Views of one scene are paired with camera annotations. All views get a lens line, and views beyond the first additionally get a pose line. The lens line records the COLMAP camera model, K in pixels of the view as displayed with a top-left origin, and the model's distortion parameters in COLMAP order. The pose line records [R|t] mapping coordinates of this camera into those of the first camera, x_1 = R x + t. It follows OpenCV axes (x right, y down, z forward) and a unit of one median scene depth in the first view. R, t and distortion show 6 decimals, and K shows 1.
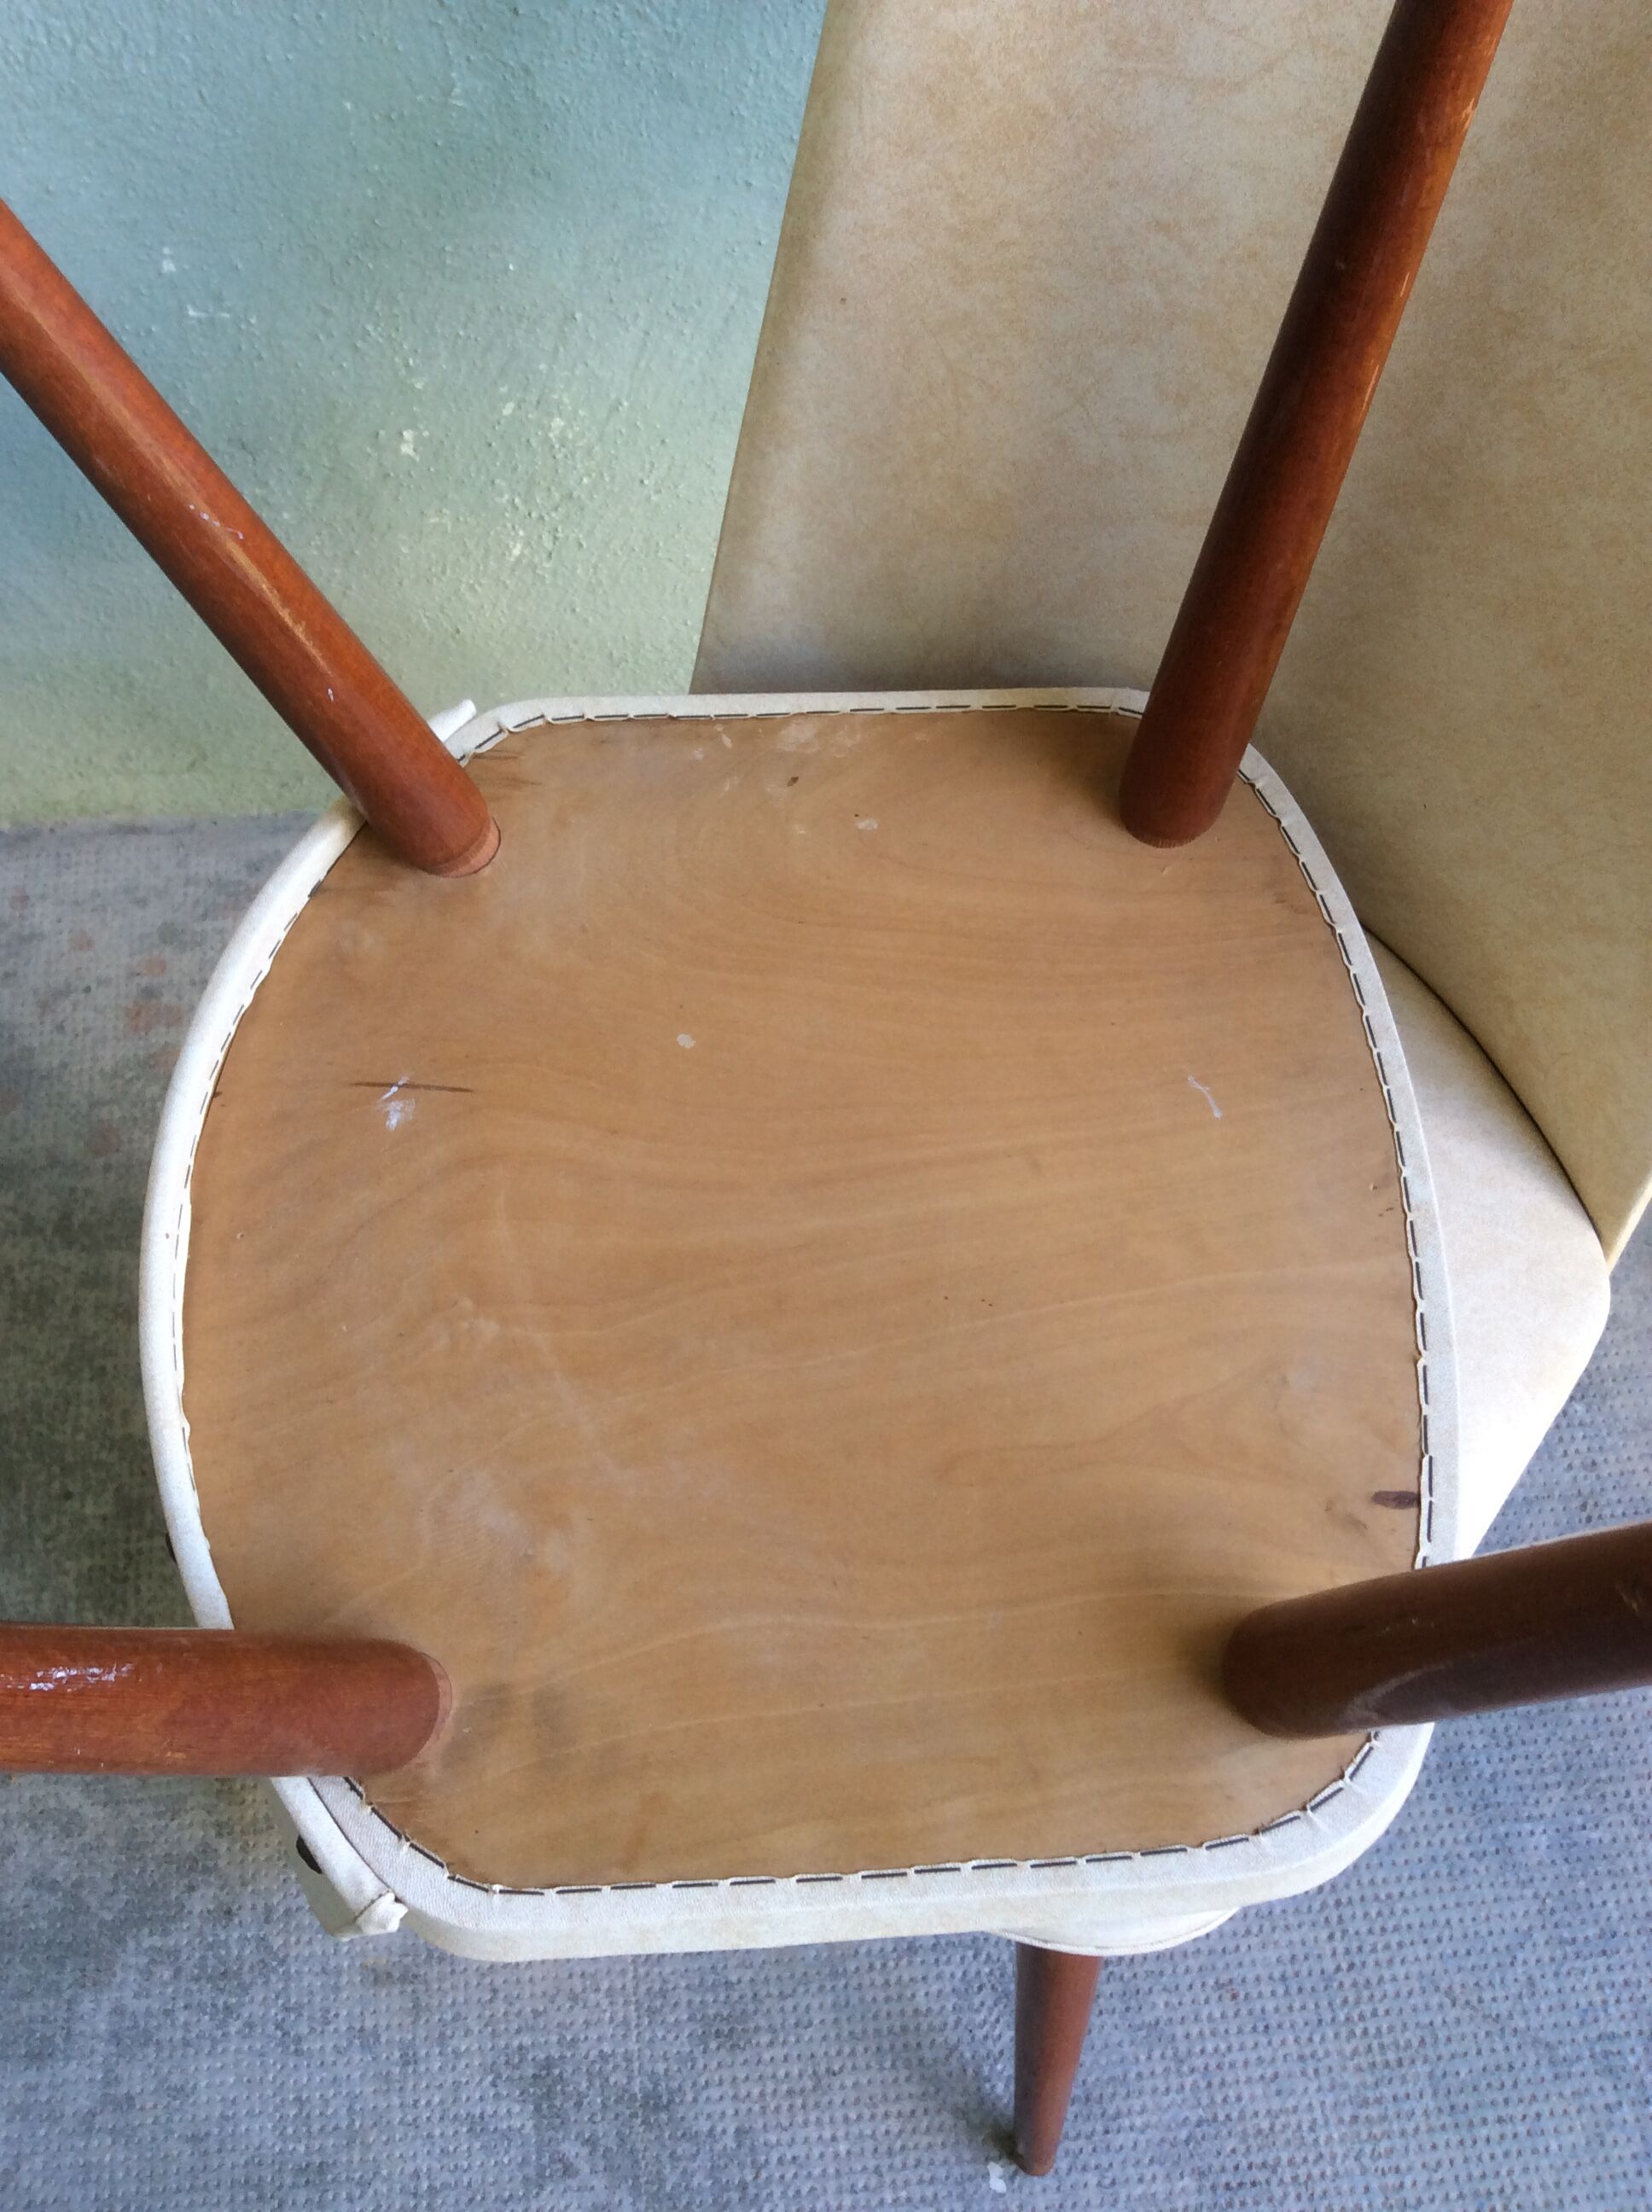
lens RADIAL K [[2013.6, 0, 838.5], [0, 2013.6, 1077.3], [0, 0, 1]] dist [0.009633, -0.046519]
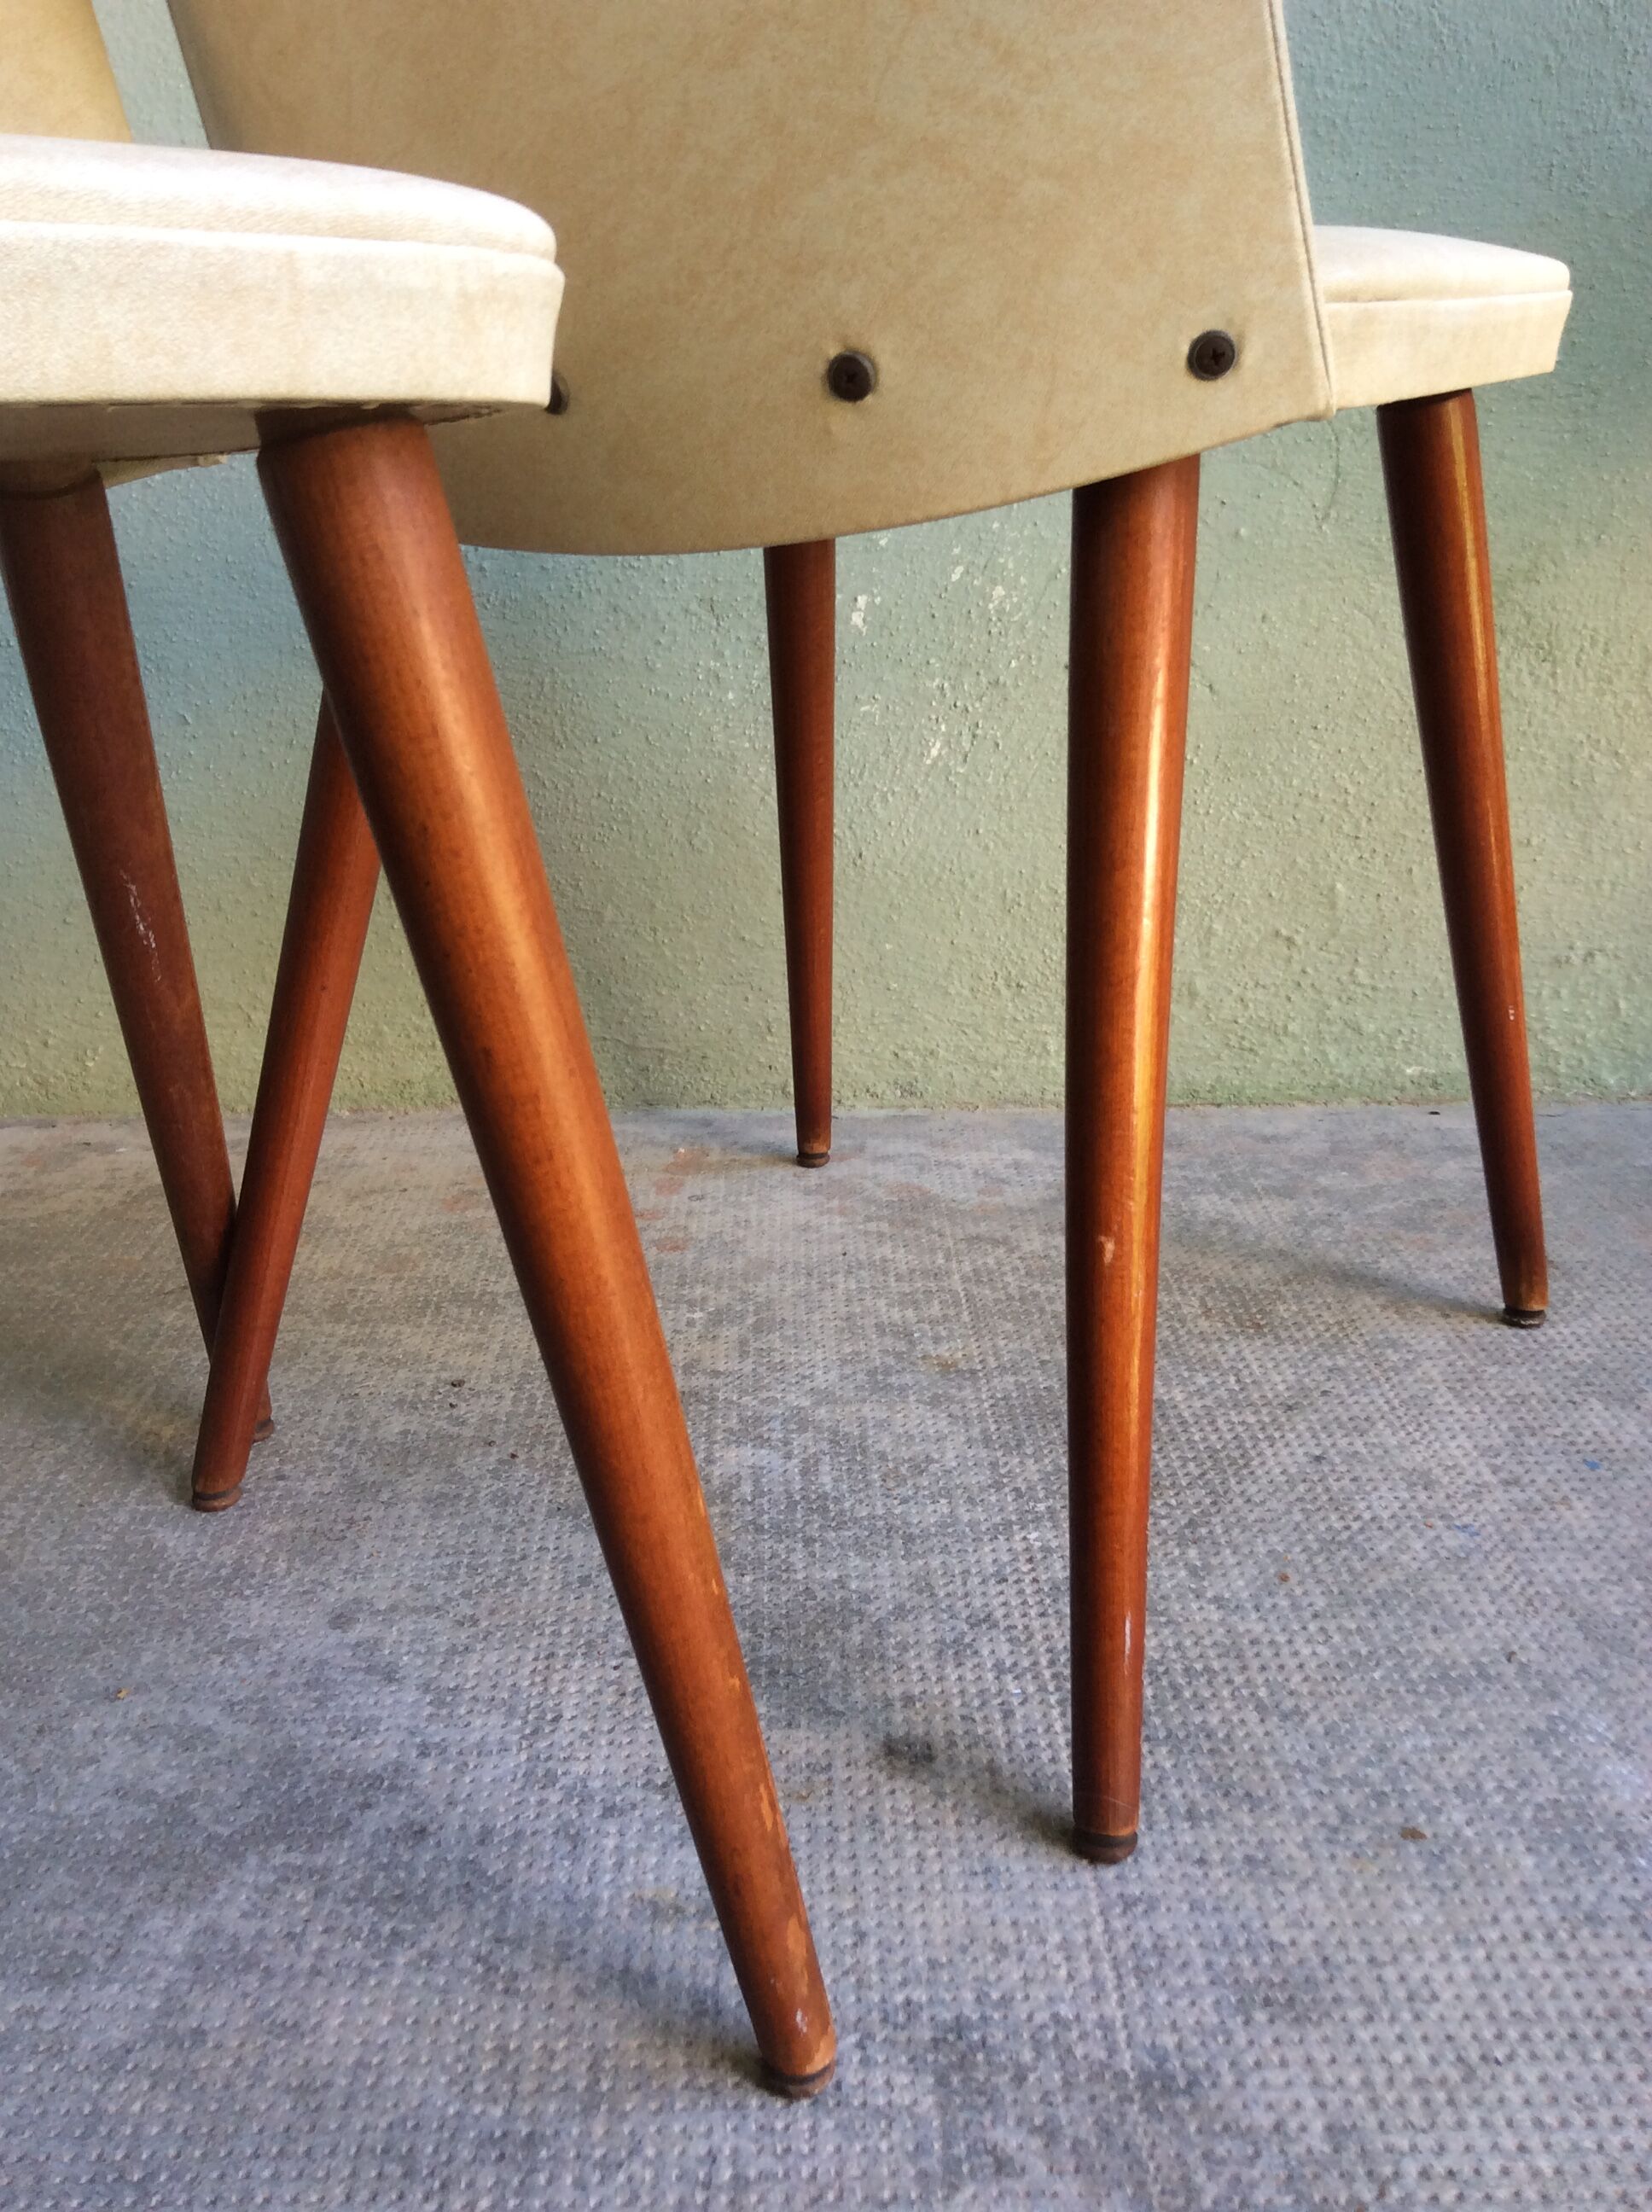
lens RADIAL K [[2008.6, 0, 817.9], [0, 2008.6, 1097.7], [0, 0, 1]] dist [0.194153, -0.430730]
pose [[0.995805, 0.033994, -0.084952, -0.142702], [-0.083570, 0.715982, -0.693098, 0.695154], [0.037263, 0.697290, 0.715820, 0.418432]]
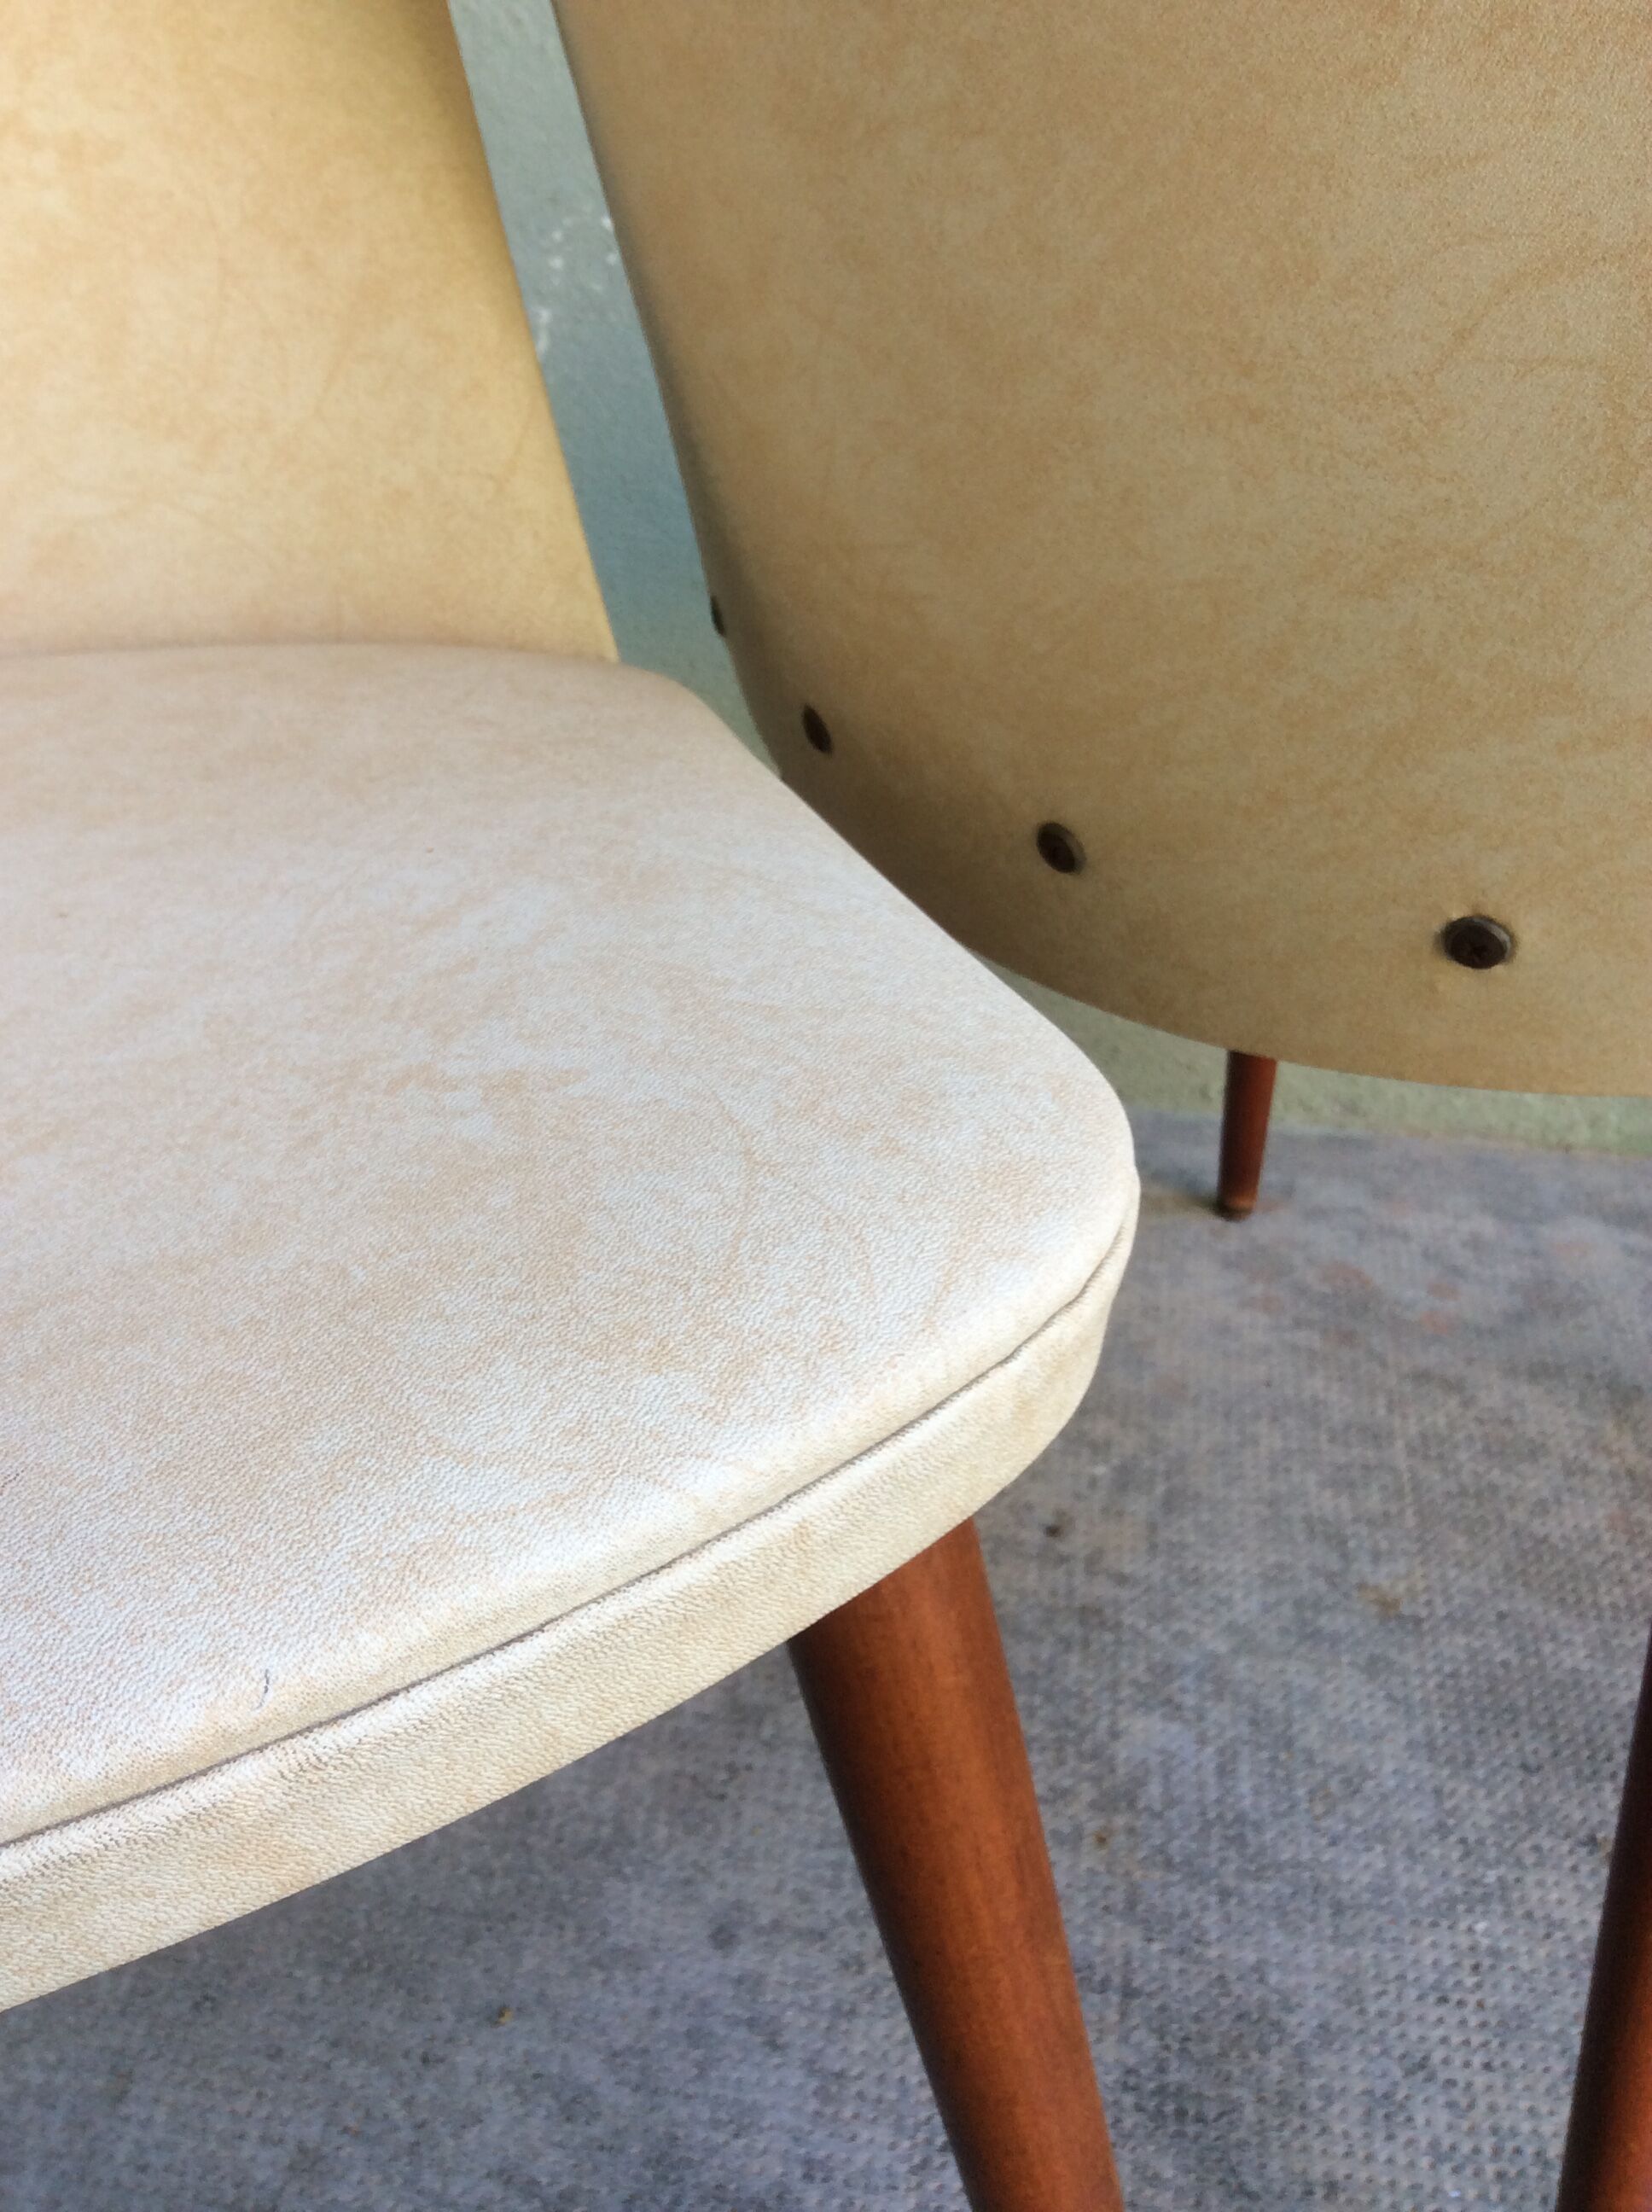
lens RADIAL K [[2054.4, 0, 825.2], [0, 2054.4, 1095.1], [0, 0, 1]] dist [0.139109, -0.307687]
pose [[0.964374, 0.142368, -0.222968, -0.219385], [-0.235842, 0.844497, -0.480835, 0.420516], [0.119840, 0.516290, 0.847987, 0.318211]]
